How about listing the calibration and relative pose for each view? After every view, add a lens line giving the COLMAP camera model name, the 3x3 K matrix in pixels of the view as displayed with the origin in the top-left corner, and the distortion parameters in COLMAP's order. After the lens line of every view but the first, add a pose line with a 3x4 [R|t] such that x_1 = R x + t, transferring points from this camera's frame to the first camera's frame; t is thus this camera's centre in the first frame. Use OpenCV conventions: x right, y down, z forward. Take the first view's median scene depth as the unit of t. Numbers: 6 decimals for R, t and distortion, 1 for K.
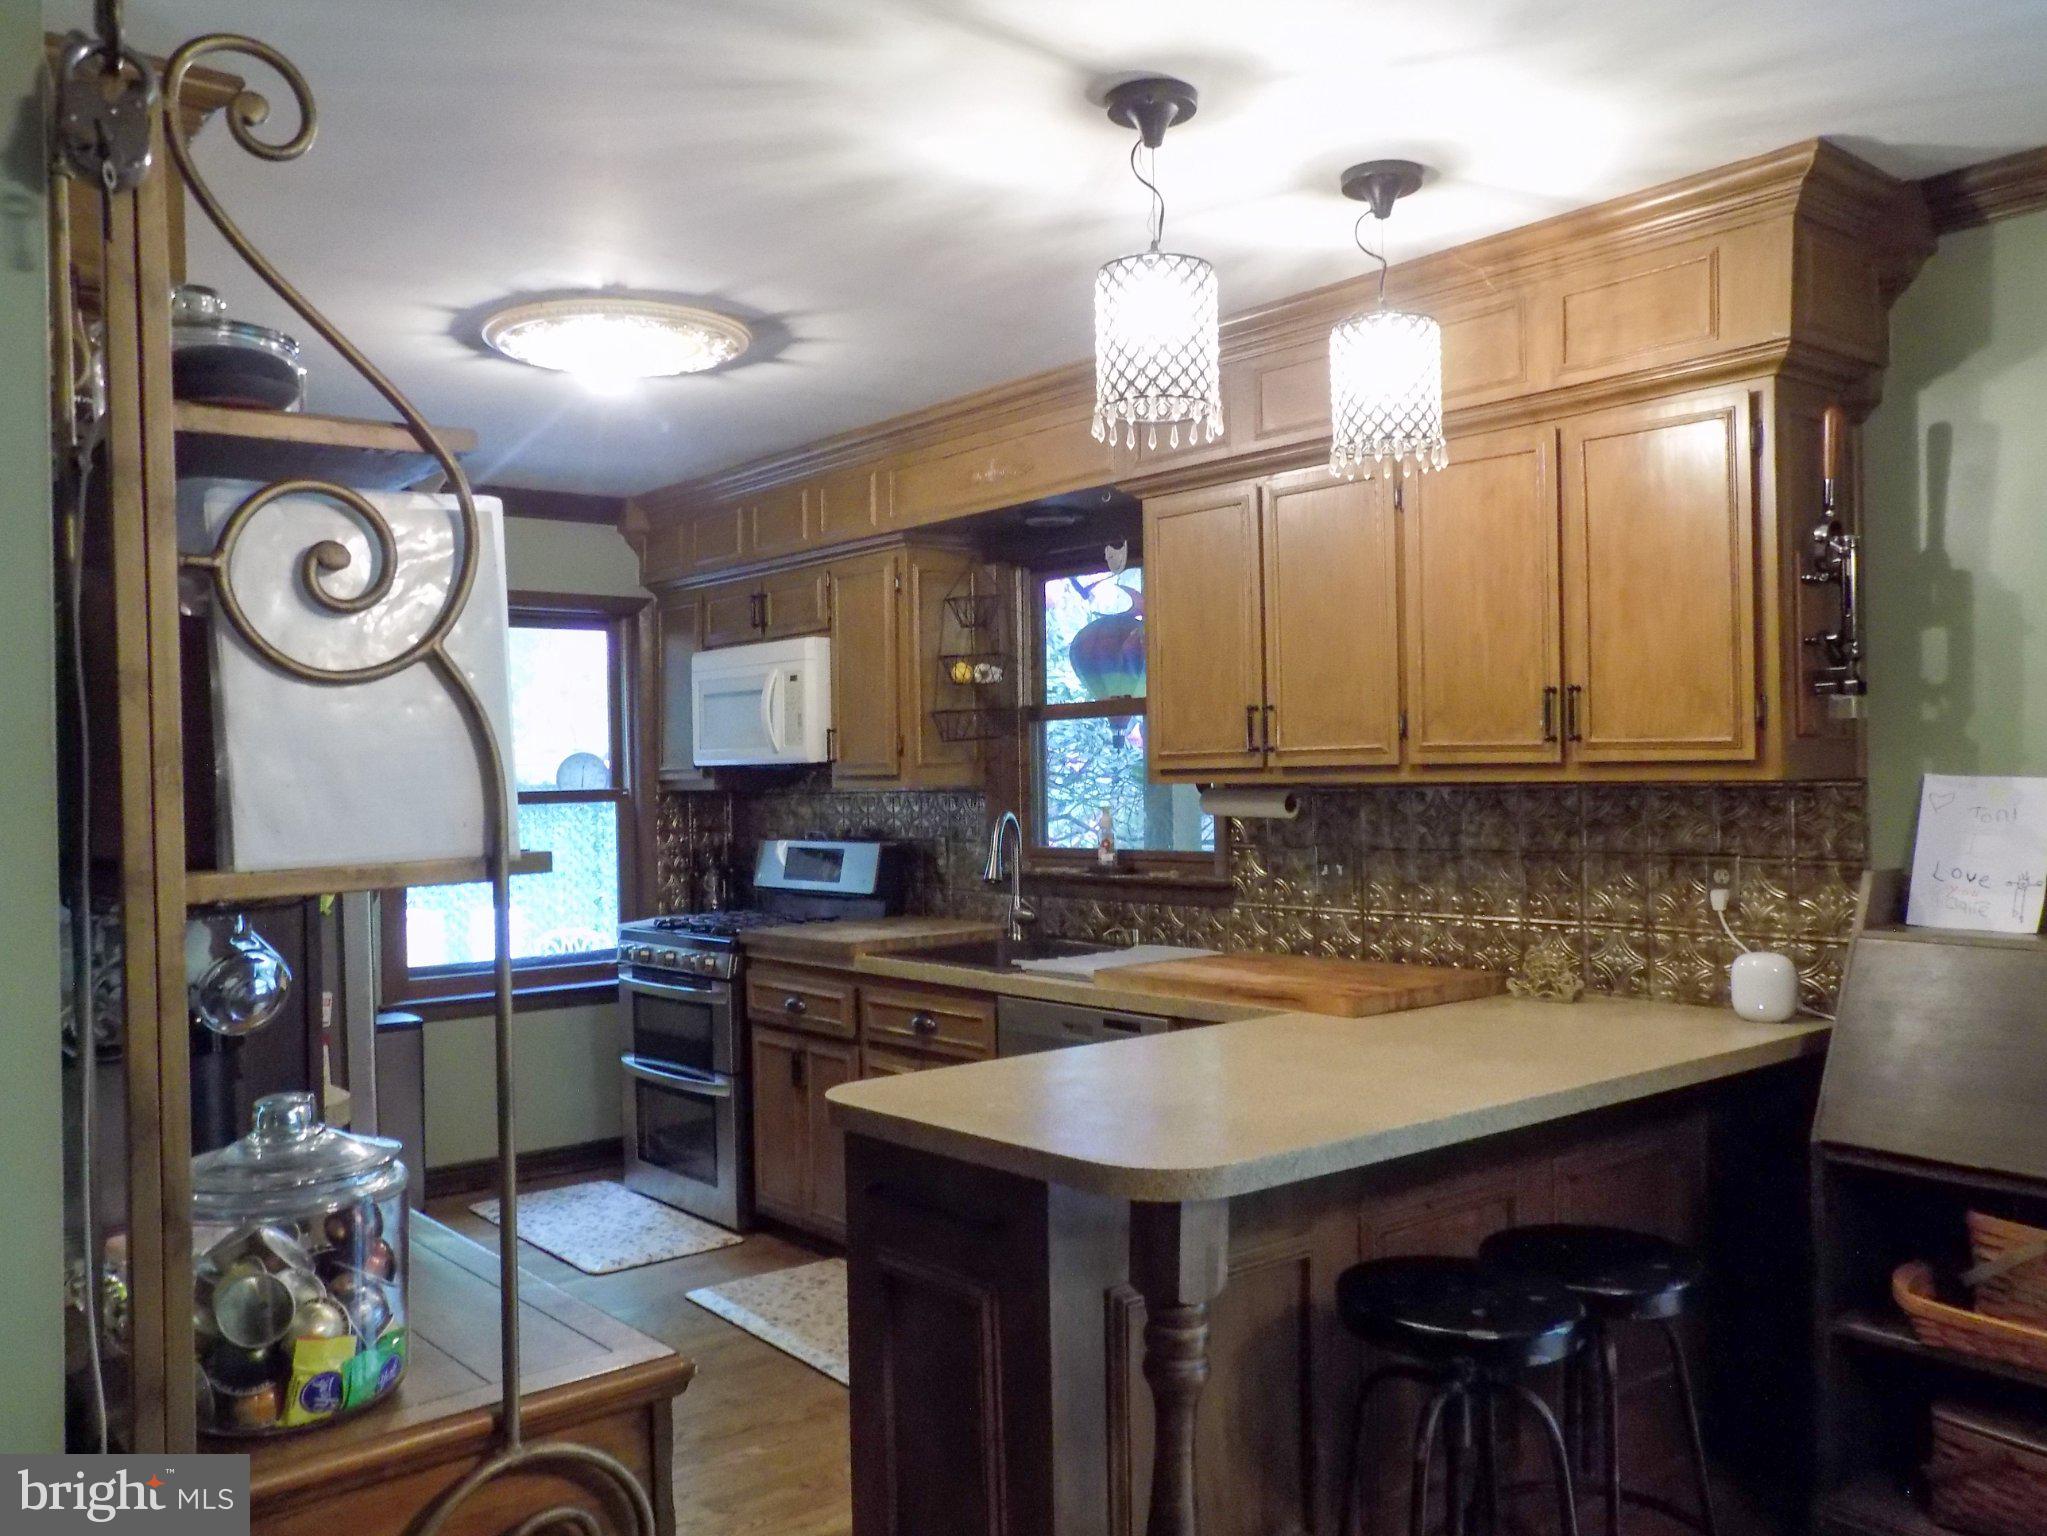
lens RADIAL K [[1680.0, 0, 1020.8], [0, 1680.0, 748.1], [0, 0, 1]] dist [-0.003828, 0.001423]
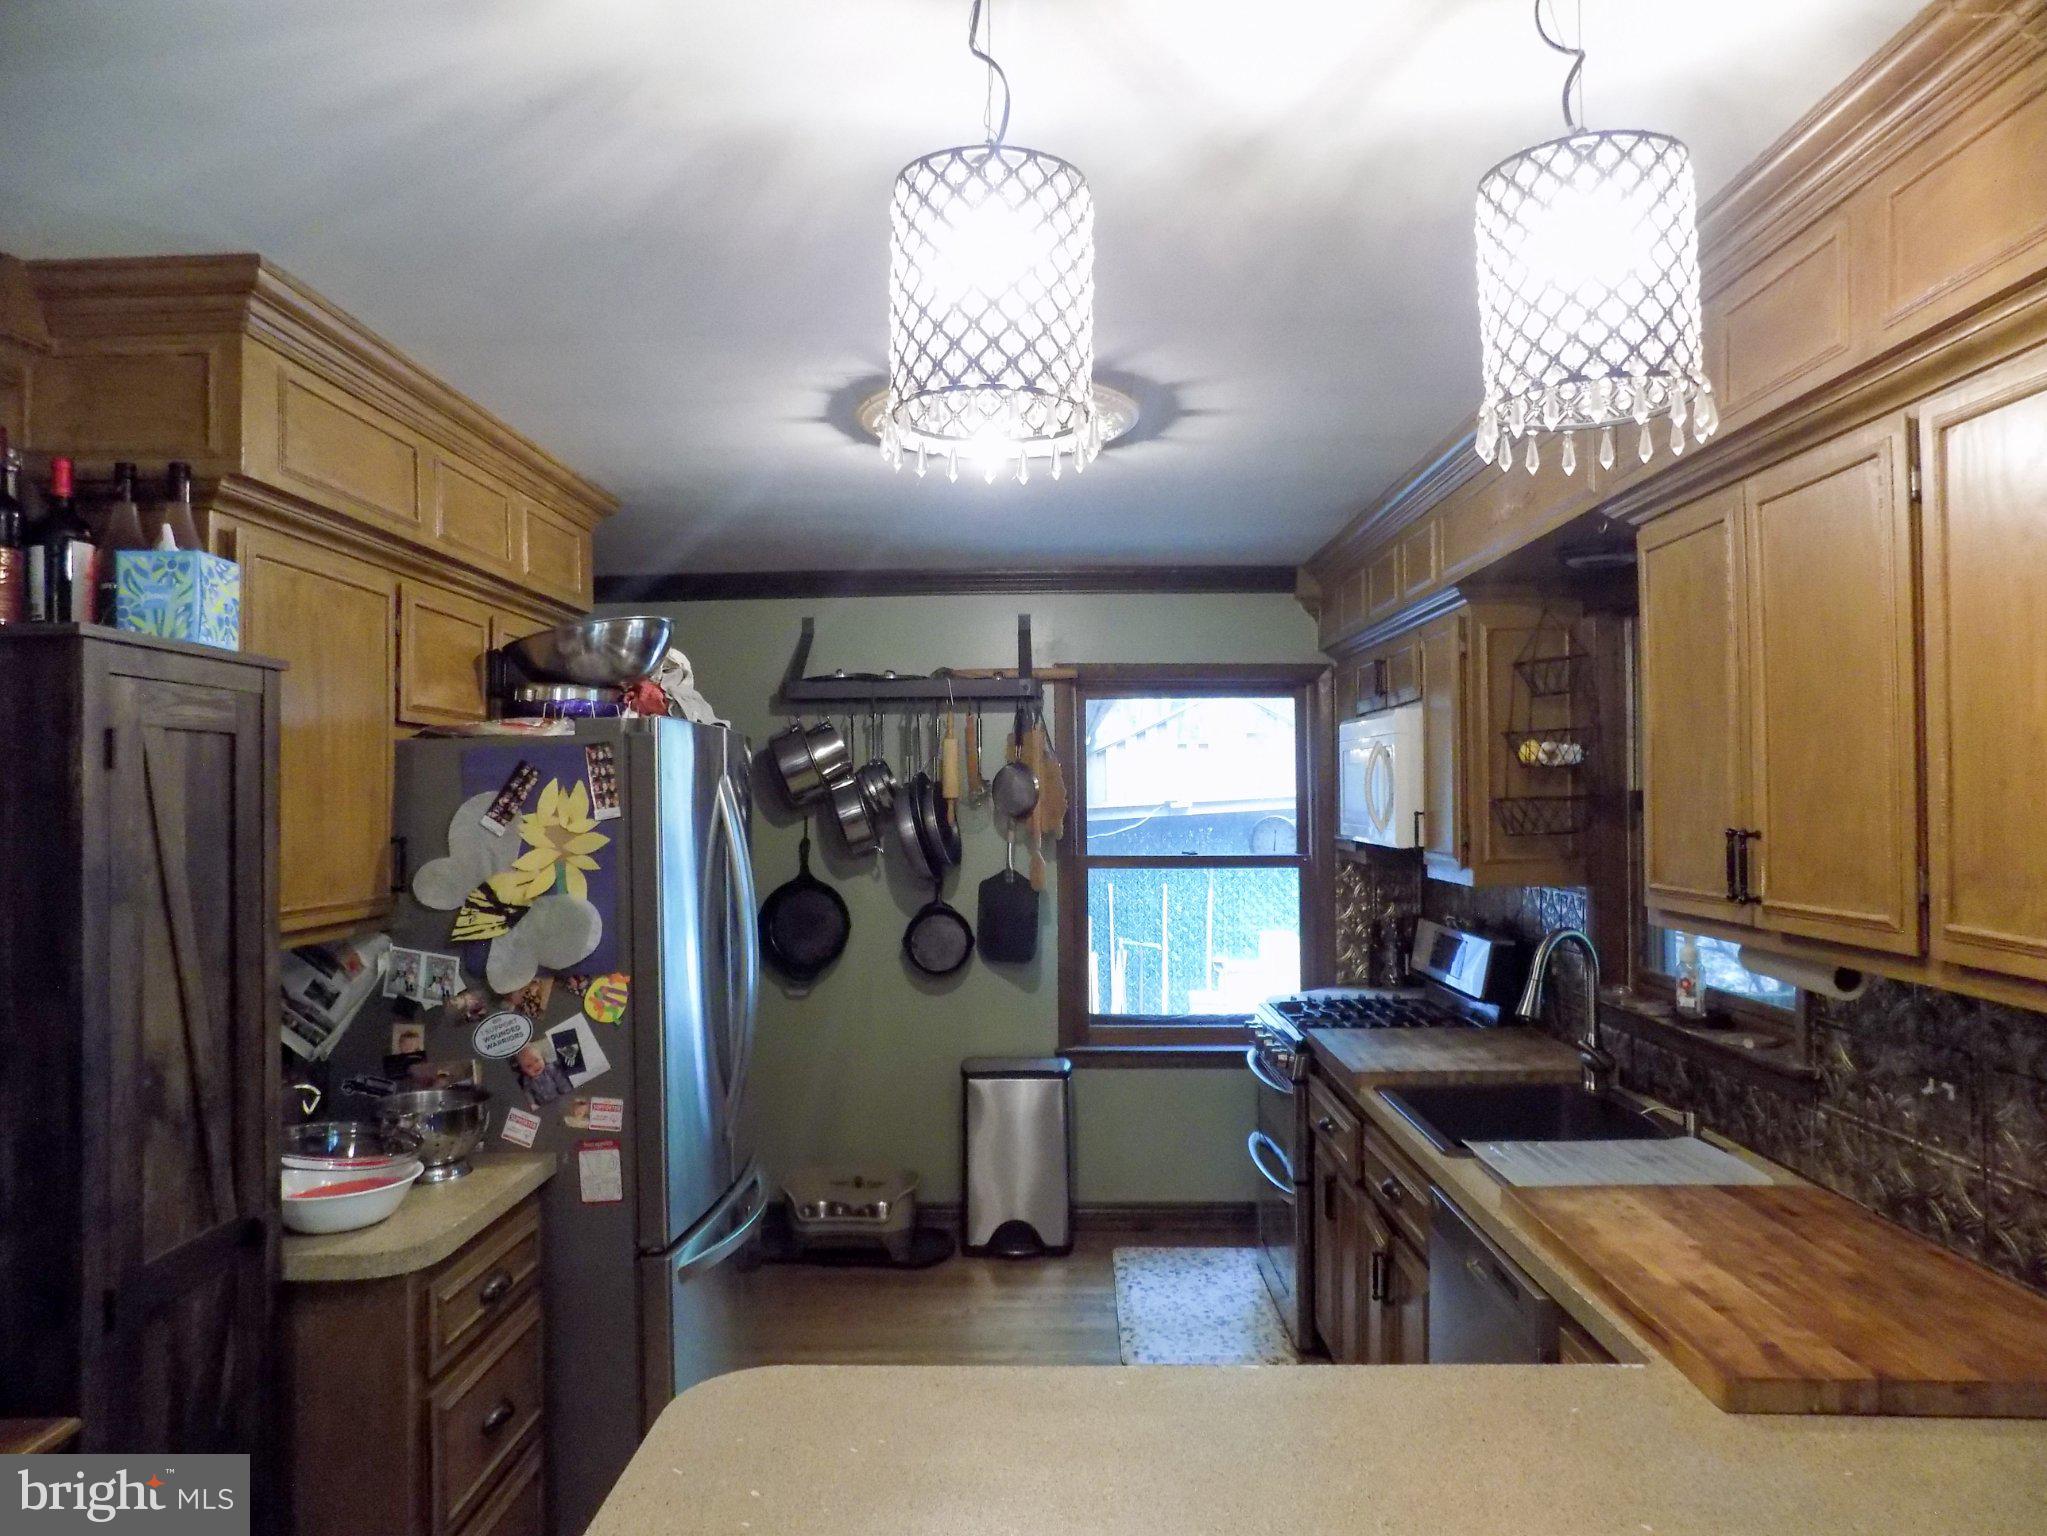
lens RADIAL K [[1390.9, 0, 1026.5], [0, 1390.9, 790.6], [0, 0, 1]] dist [-0.005010, 0.000209]
pose [[0.760294, 0.012320, -0.649463, 0.208864], [0.003739, 0.999721, 0.023341, -0.040952], [0.649569, -0.020174, 0.760035, 0.314723]]
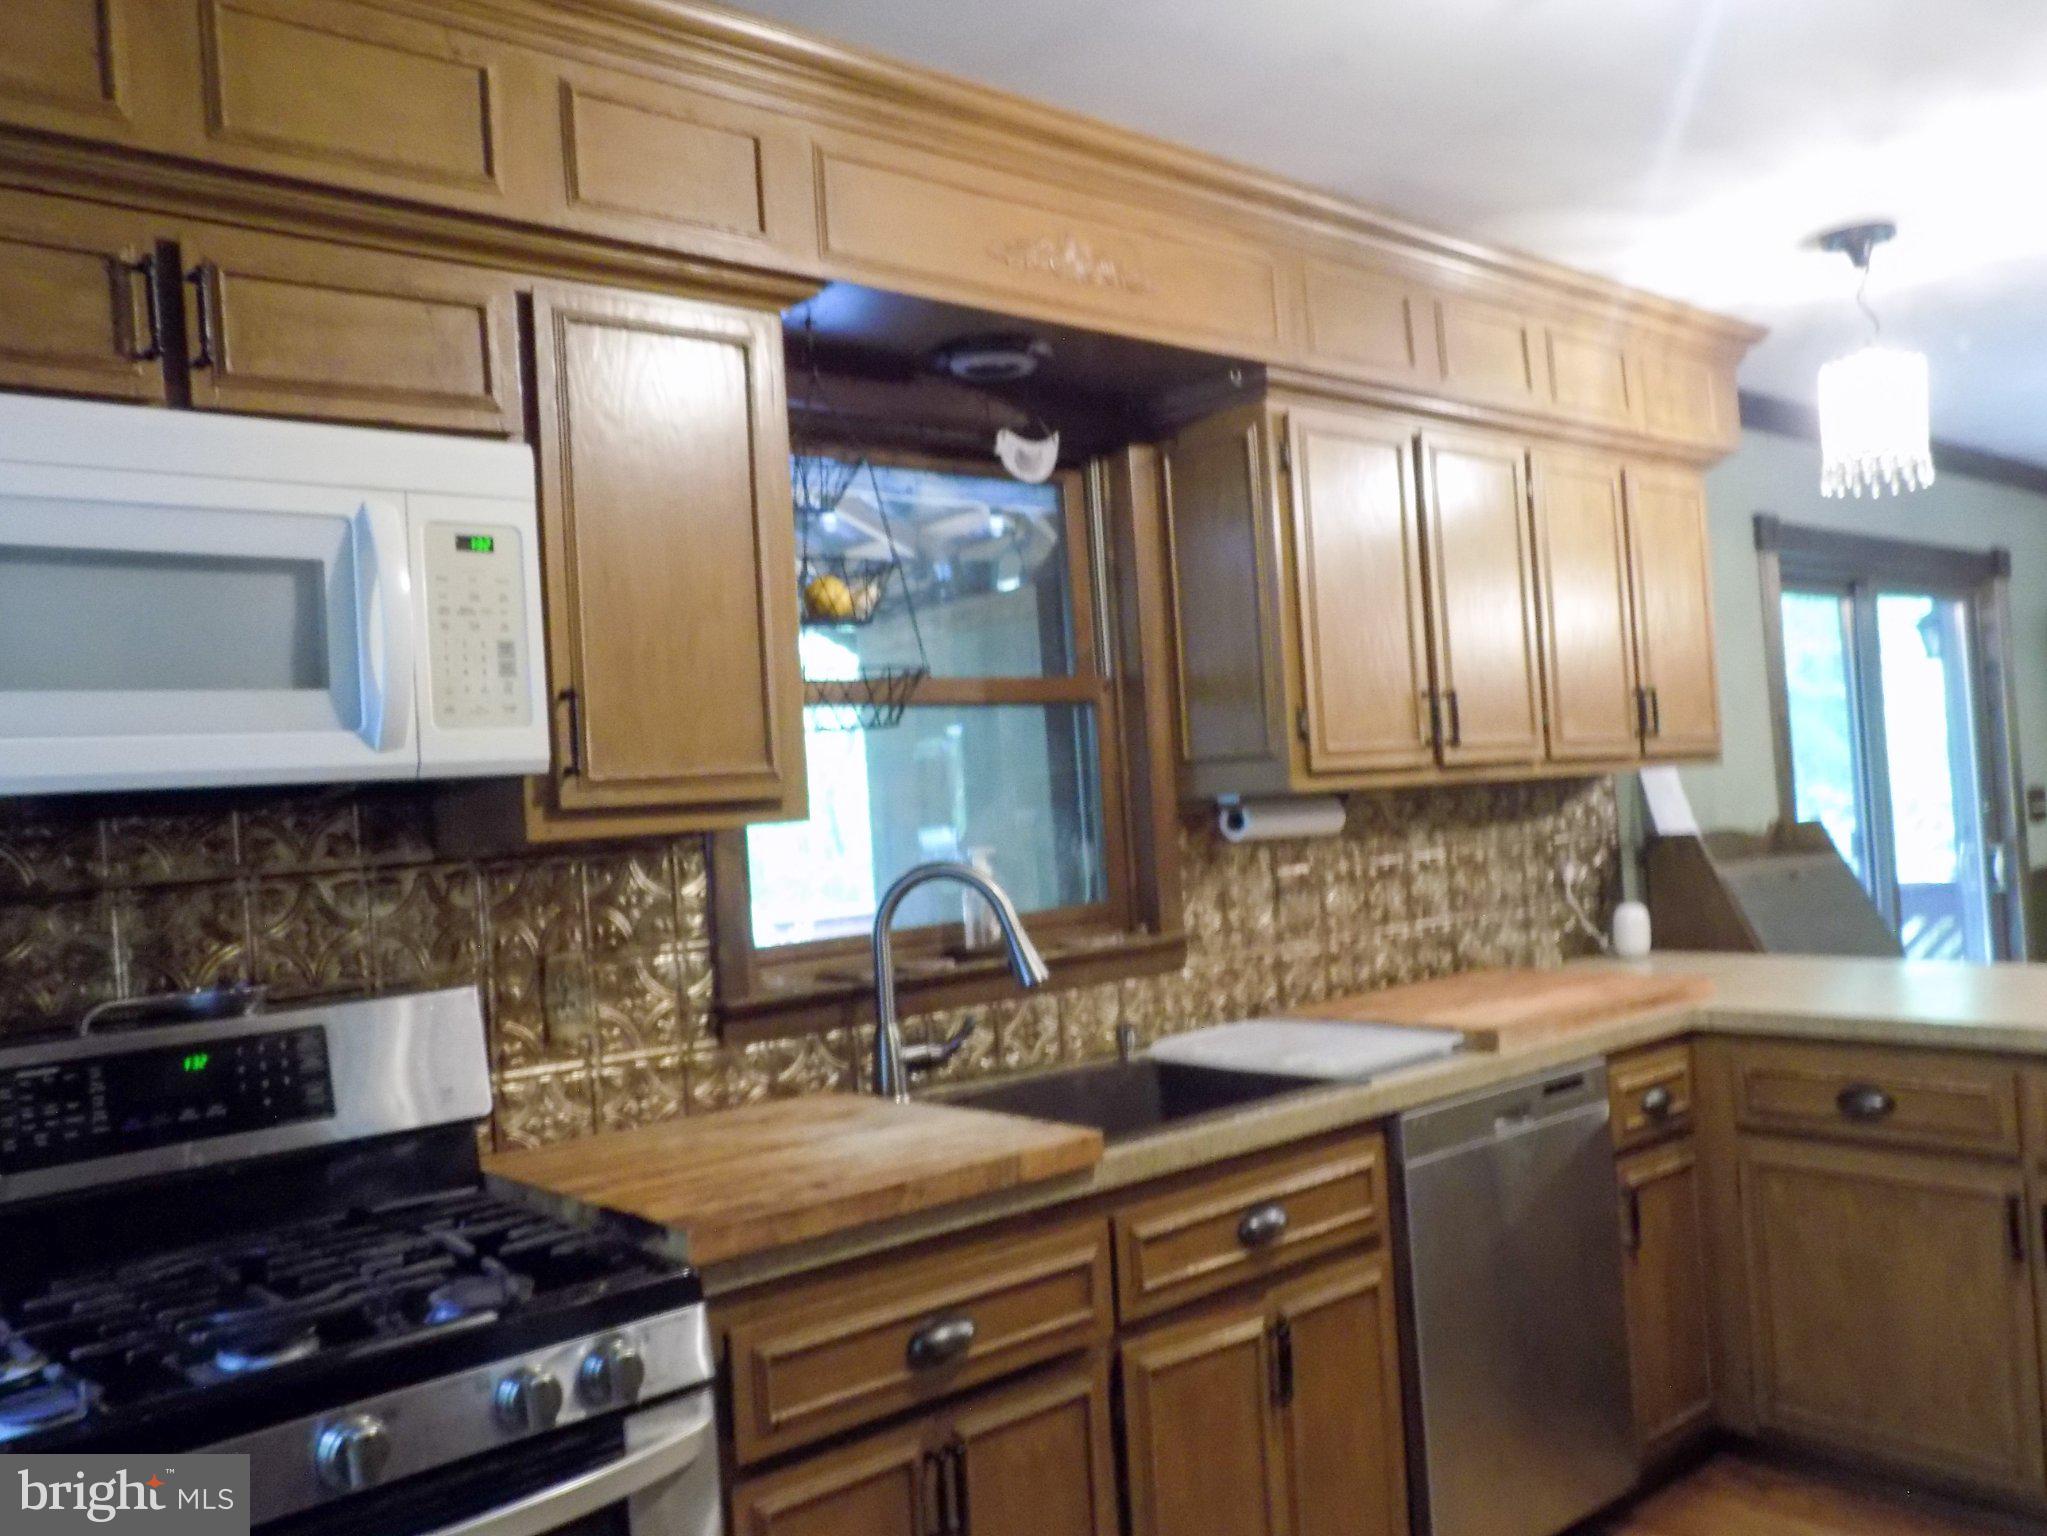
lens RADIAL K [[1668.2, 0, 1023.5], [0, 1668.2, 768.0], [0, 0, 1]] dist [0.002645, 0.011695]
pose [[-0.013684, 0.043976, 0.998939, -0.514420], [0.052054, 0.997709, -0.043209, 0.029955], [-0.998550, 0.051408, -0.015942, 0.917773]]
